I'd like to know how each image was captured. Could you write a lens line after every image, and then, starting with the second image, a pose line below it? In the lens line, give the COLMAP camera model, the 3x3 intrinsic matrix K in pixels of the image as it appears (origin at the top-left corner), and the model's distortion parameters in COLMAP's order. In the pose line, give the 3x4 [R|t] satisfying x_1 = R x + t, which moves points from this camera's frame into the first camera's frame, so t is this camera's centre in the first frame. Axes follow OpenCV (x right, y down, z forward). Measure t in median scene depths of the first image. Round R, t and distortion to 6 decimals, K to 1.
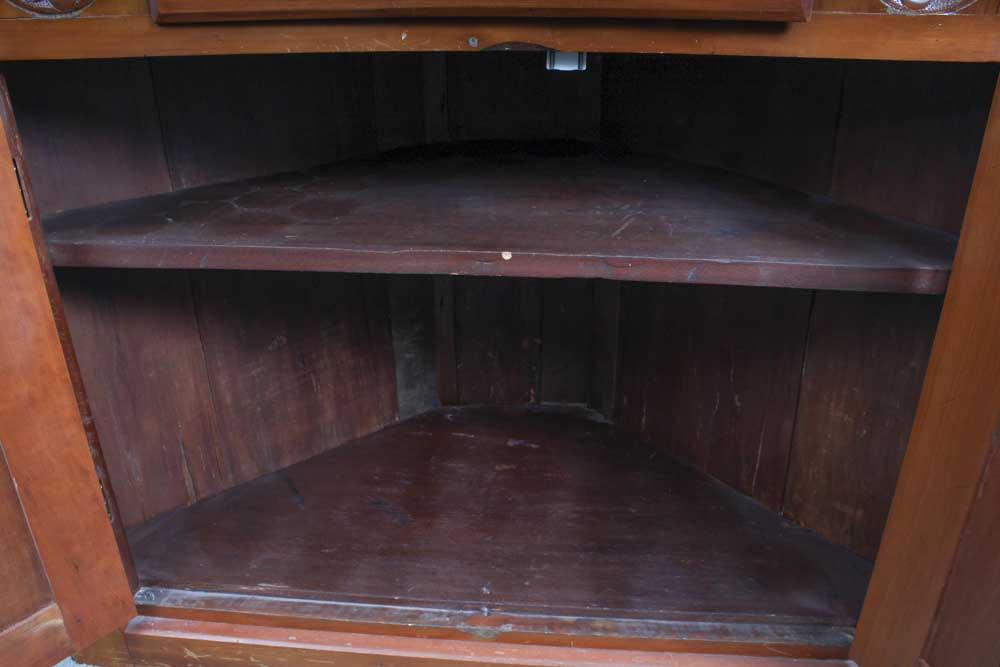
lens RADIAL K [[793.5, 0, 500.0], [0, 793.5, 333.5], [0, 0, 1]] dist [-0.167151, 0.130055]
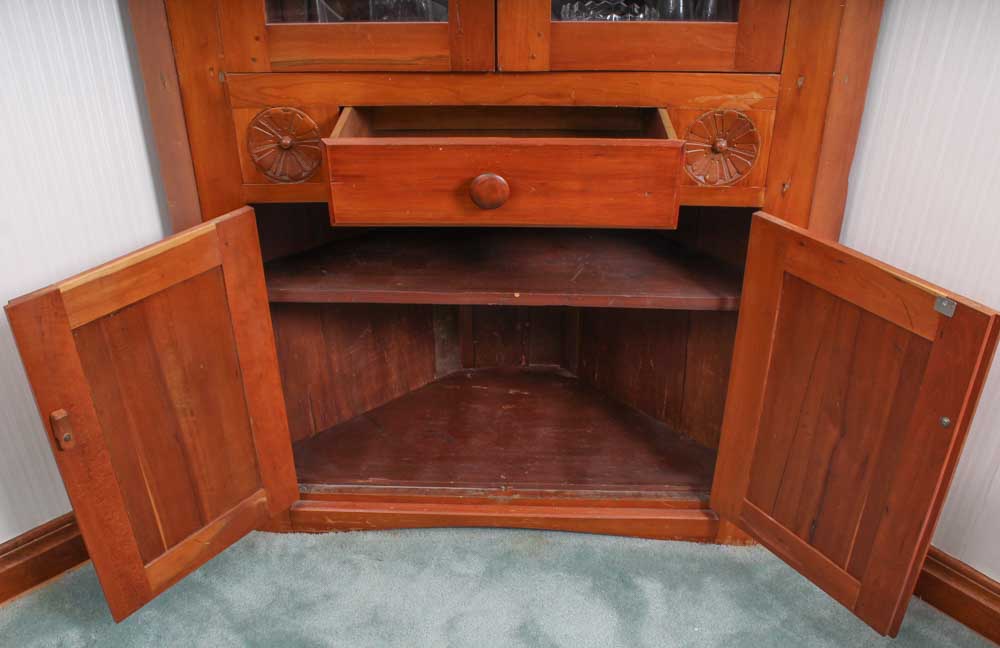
lens RADIAL K [[818.2, 0, 500.0], [0, 818.2, 324.0], [0, 0, 1]] dist [-0.123453, -0.000293]
pose [[0.999121, -0.021100, 0.036231, -0.082916], [0.019239, 0.998516, 0.050957, -0.100368], [-0.037253, -0.050215, 0.998043, -0.780708]]
